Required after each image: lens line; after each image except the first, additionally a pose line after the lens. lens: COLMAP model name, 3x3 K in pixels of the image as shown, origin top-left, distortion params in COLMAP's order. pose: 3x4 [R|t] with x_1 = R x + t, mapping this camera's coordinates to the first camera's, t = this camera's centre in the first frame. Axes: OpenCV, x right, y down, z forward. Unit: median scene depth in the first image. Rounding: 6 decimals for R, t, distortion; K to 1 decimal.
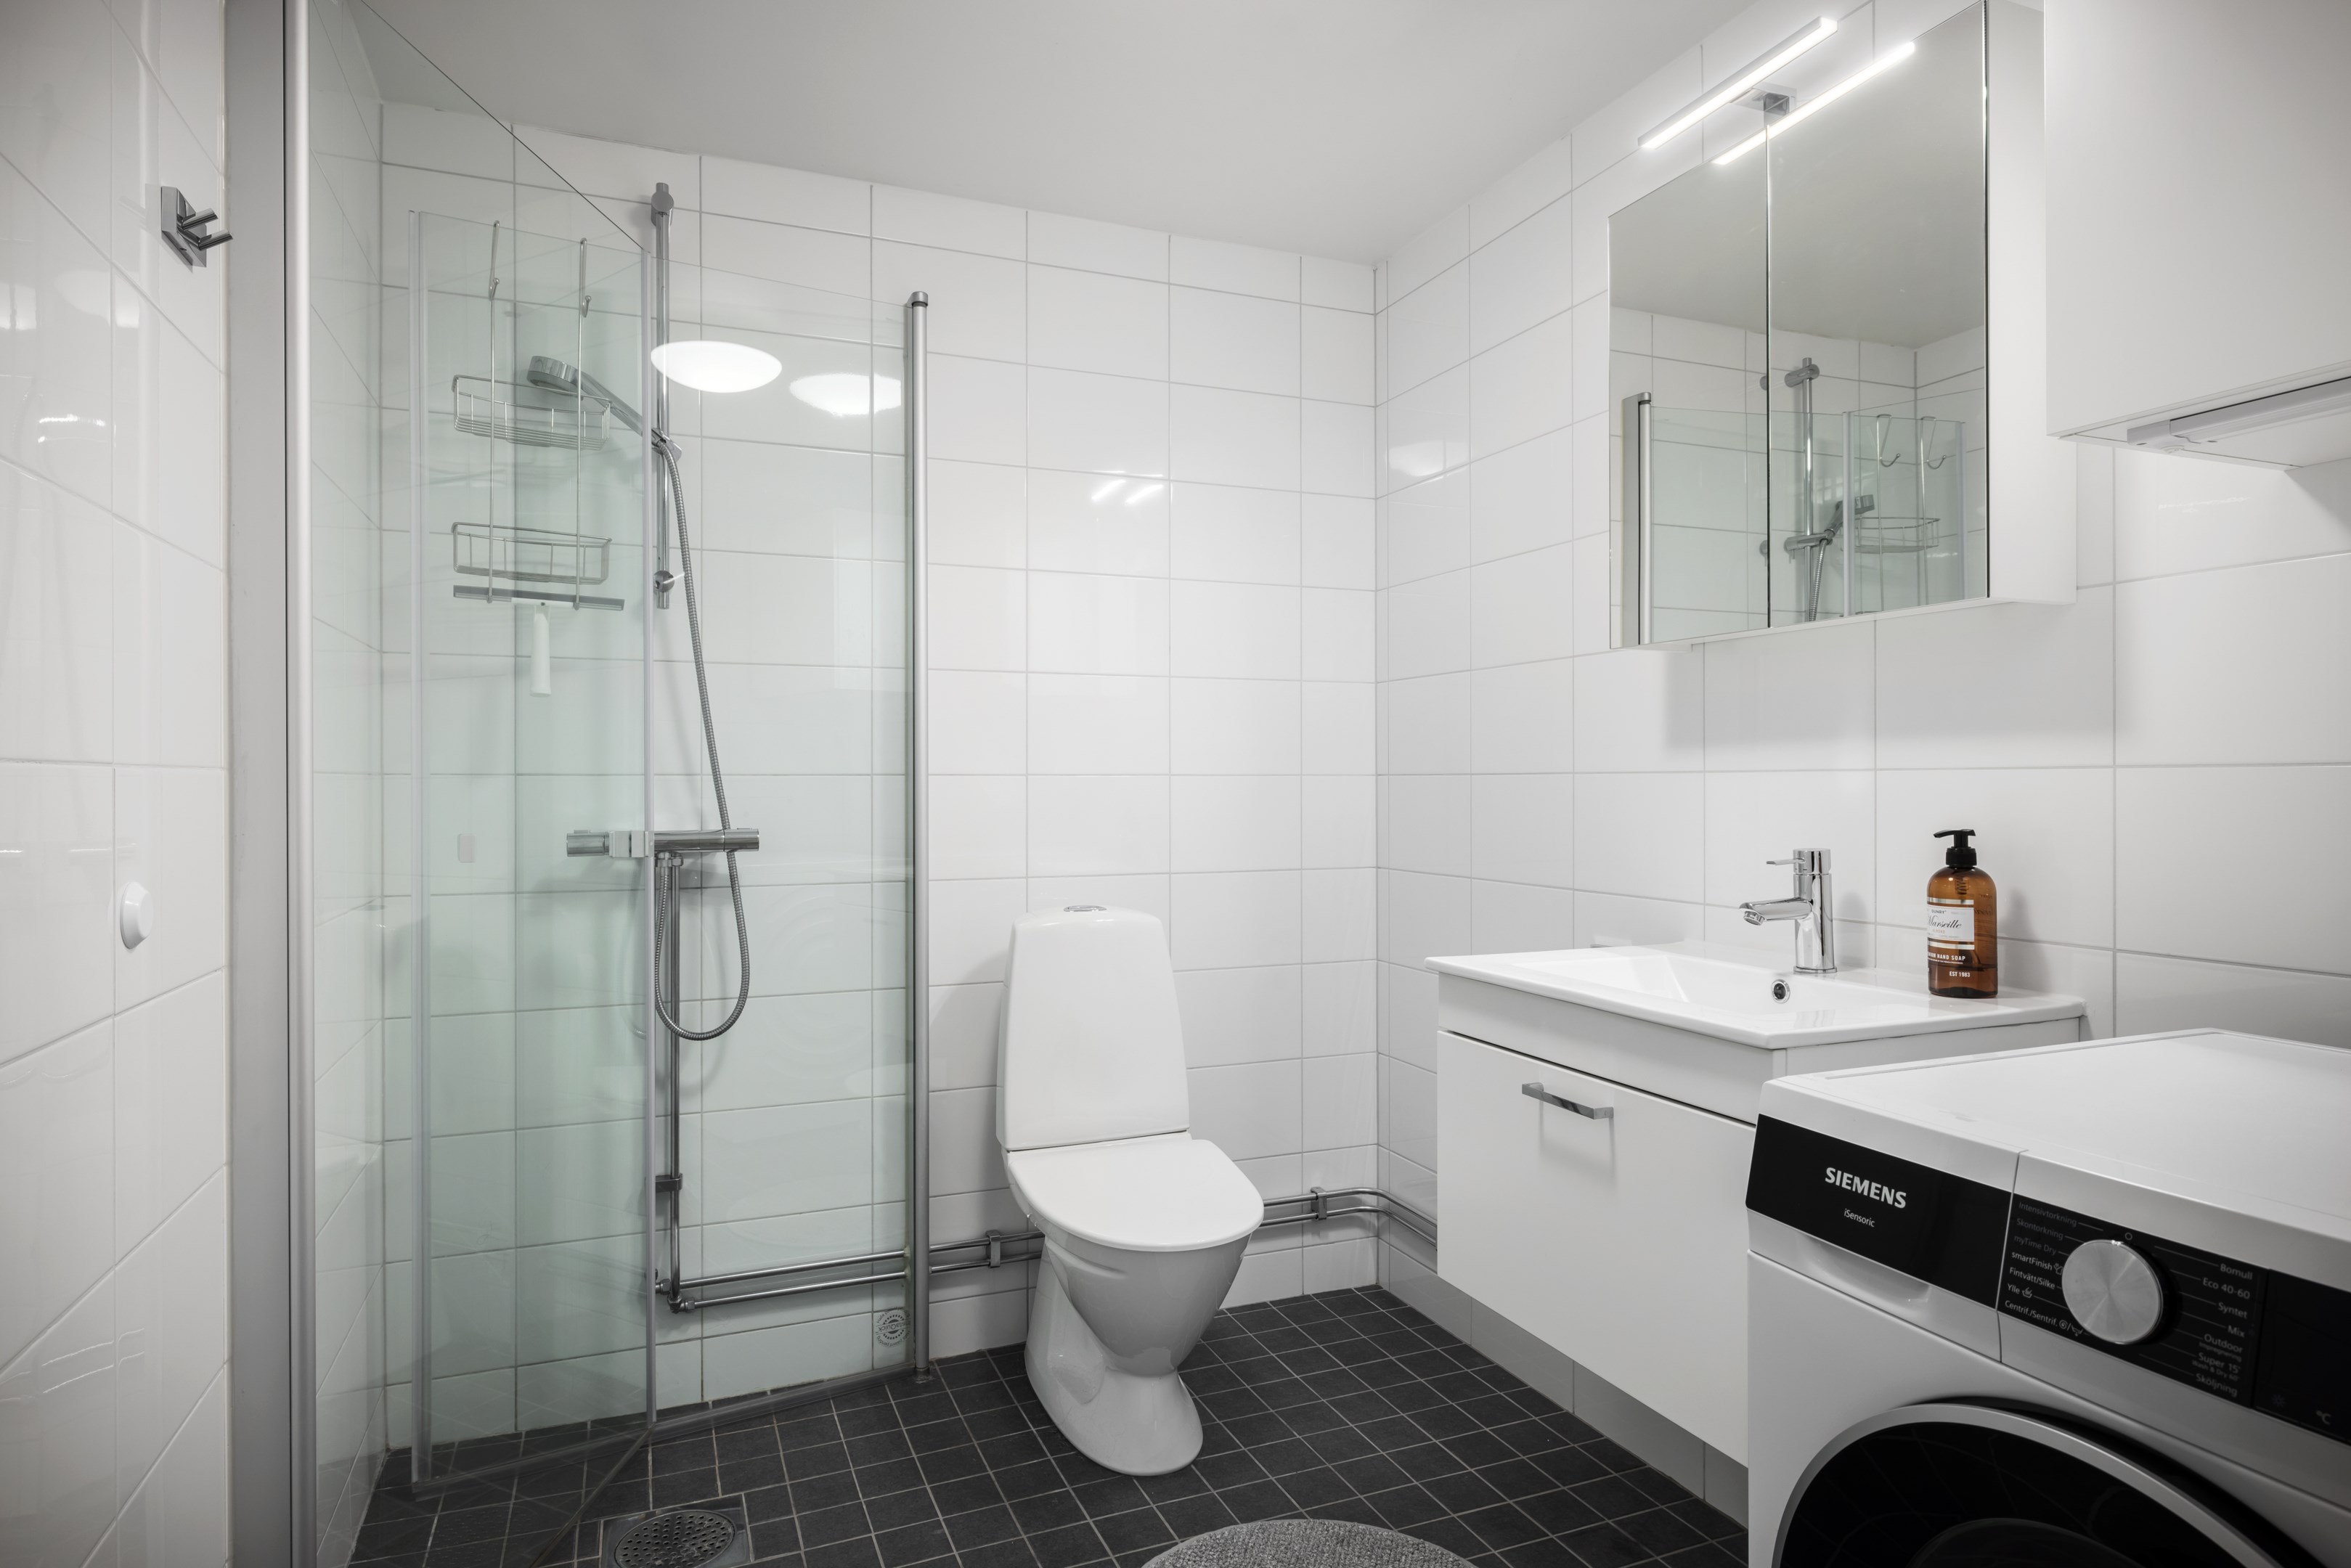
lens RADIAL K [[1312.8, 0, 1180.4], [0, 1312.8, 786.3], [0, 0, 1]] dist [-0.005363, 0.001812]
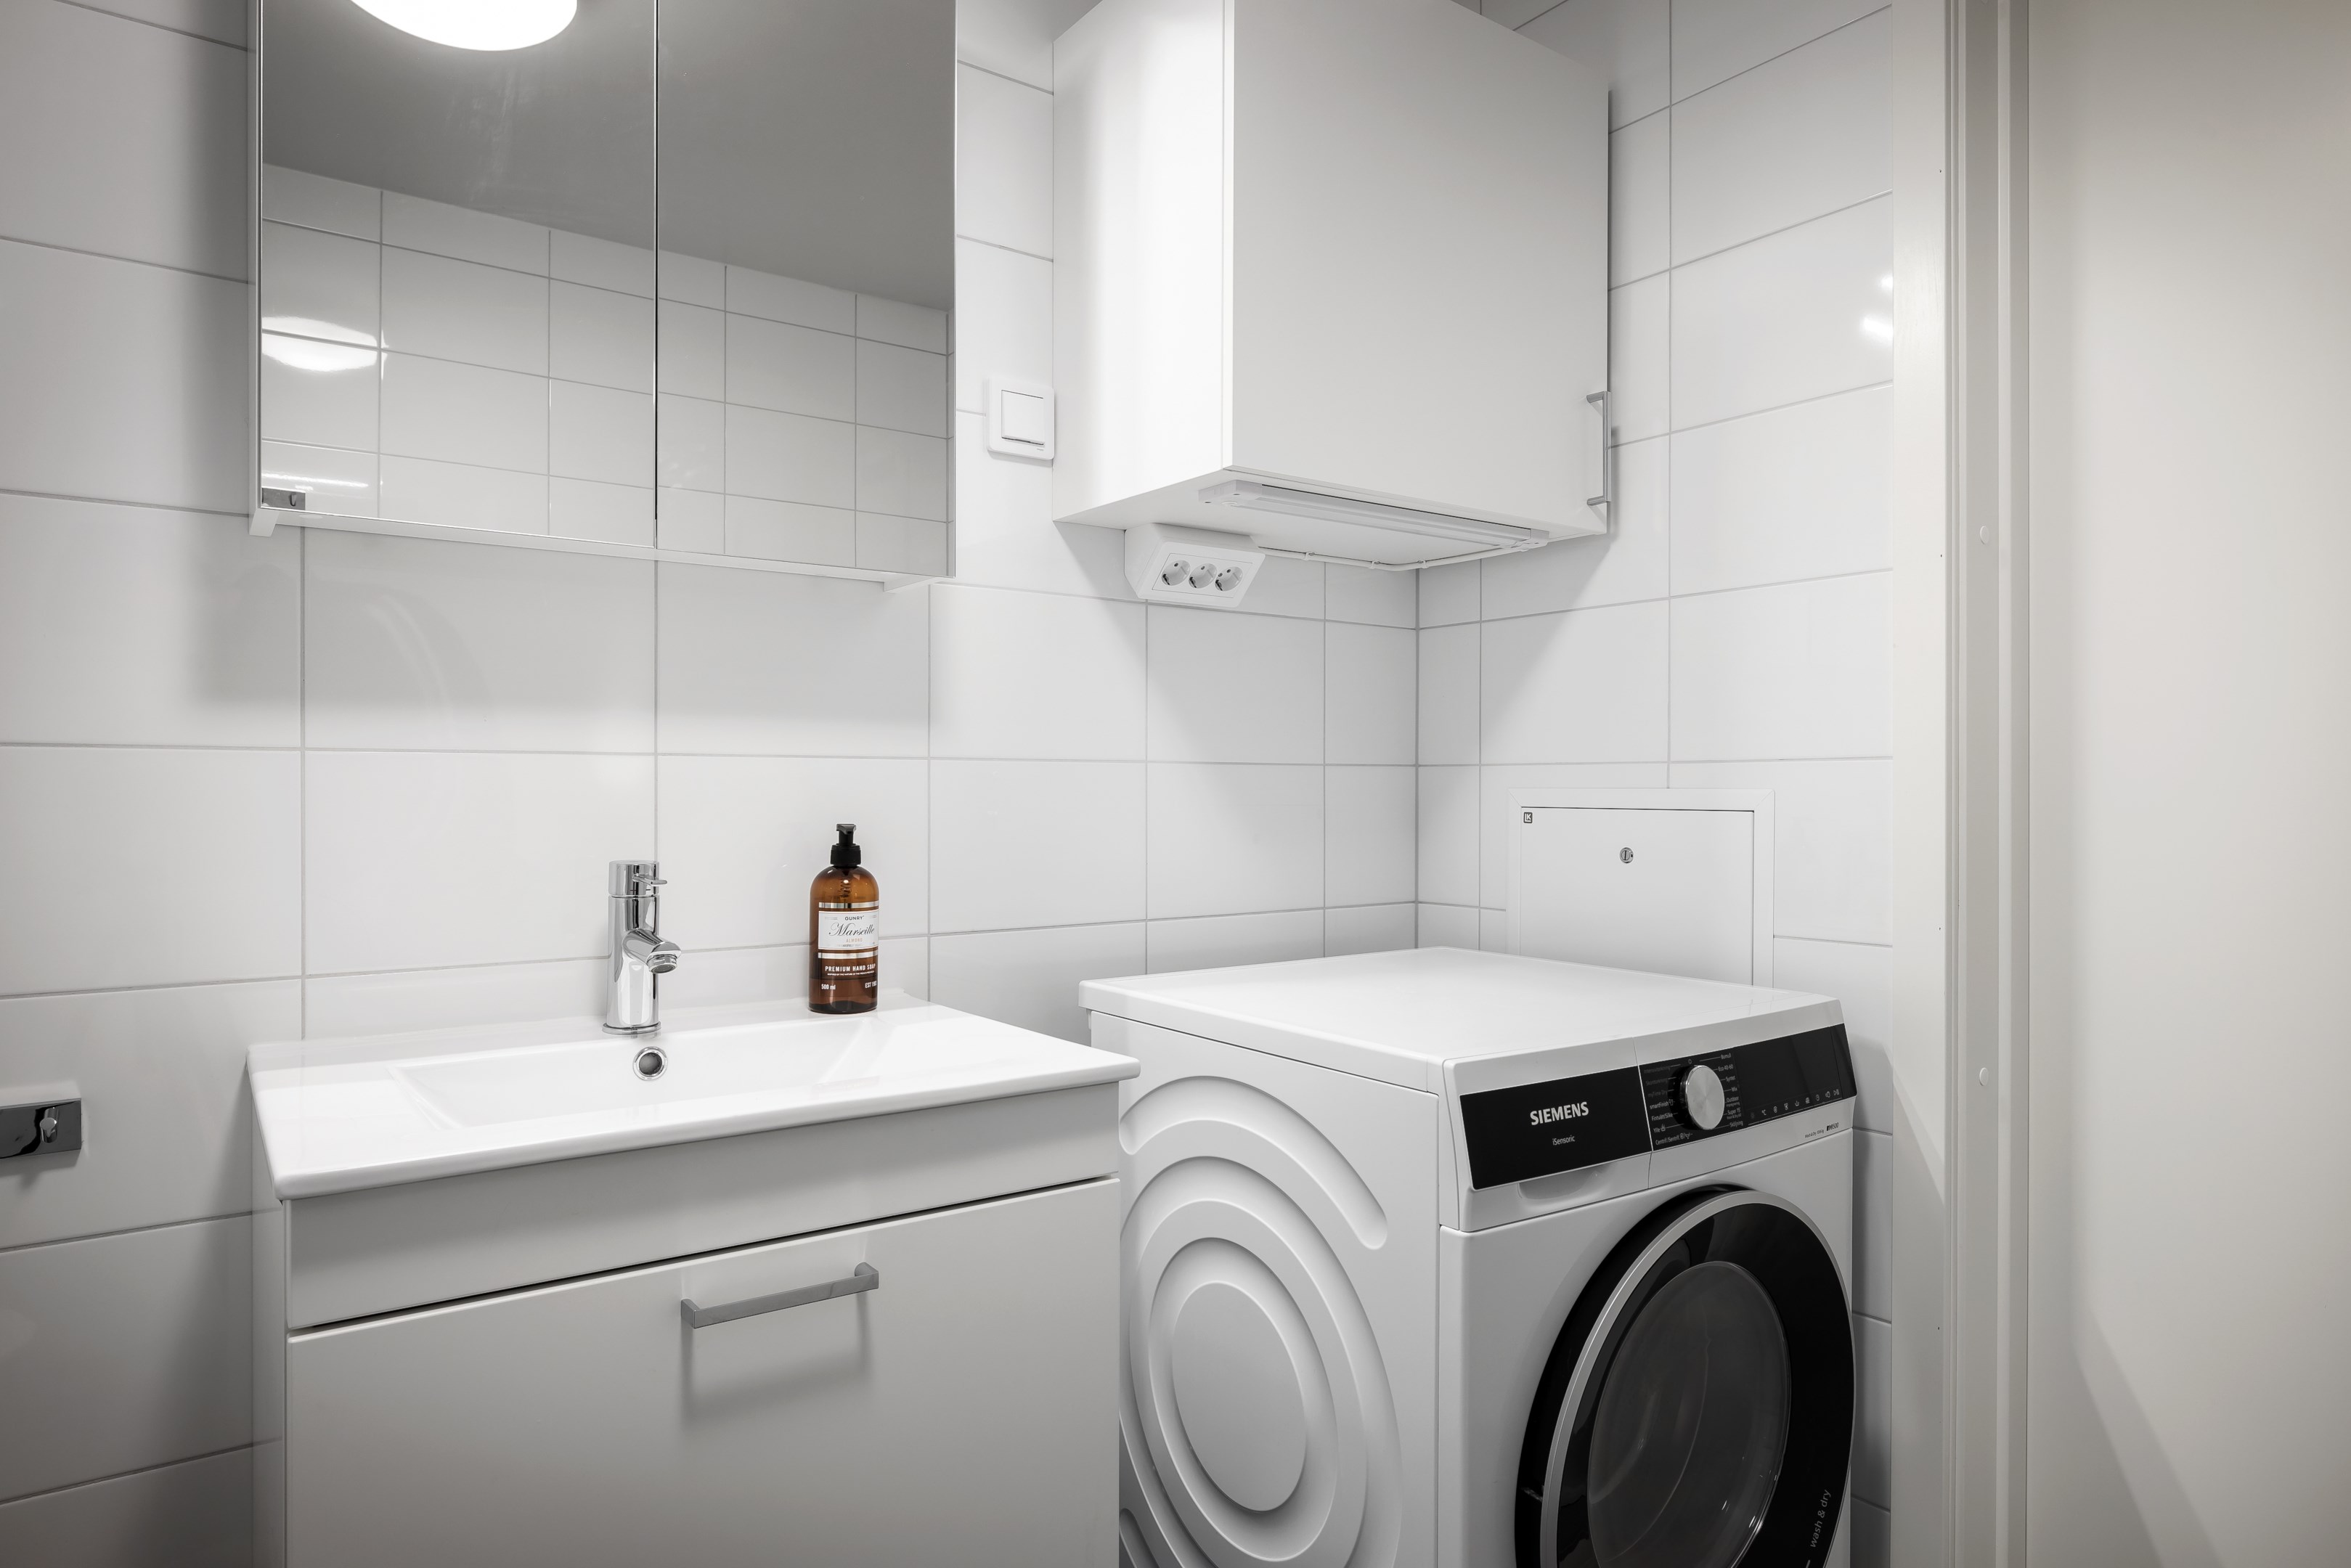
lens RADIAL K [[1395.0, 0, 1180.2], [0, 1395.0, 783.4], [0, 0, 1]] dist [-0.009781, 0.001548]
pose [[-0.235921, 0.002567, 0.971769, -0.386575], [0.000252, 0.999997, -0.002581, 0.007368], [-0.971772, -0.000364, -0.235920, 1.019023]]
